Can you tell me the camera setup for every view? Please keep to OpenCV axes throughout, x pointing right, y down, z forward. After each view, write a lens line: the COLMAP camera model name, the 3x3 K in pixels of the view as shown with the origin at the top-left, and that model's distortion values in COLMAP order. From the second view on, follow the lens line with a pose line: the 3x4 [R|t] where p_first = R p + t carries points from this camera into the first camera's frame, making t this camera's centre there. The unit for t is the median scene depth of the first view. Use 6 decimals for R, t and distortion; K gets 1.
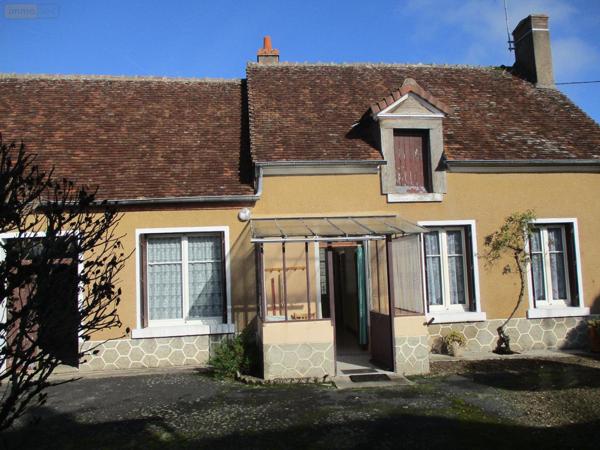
lens RADIAL K [[486.9, 0, 298.8], [0, 486.9, 229.1], [0, 0, 1]] dist [-0.036175, -0.014267]
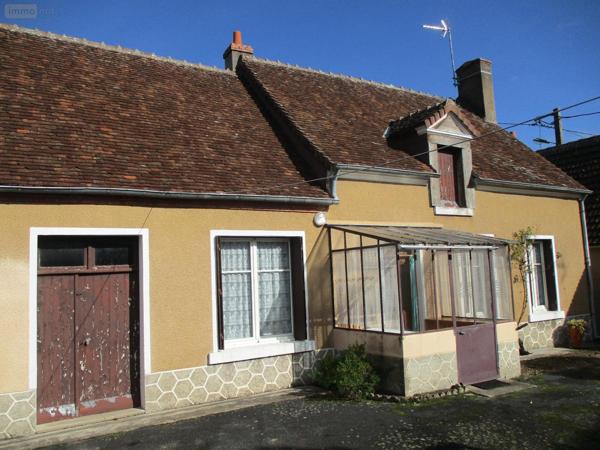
lens RADIAL K [[486.9, 0, 299.6], [0, 486.9, 225.3], [0, 0, 1]] dist [-0.036175, -0.014267]
pose [[0.915628, 0.043448, 0.399673, -0.501225], [-0.028425, 0.998651, -0.043443, 0.021957], [-0.401021, 0.028417, 0.915628, 0.173335]]
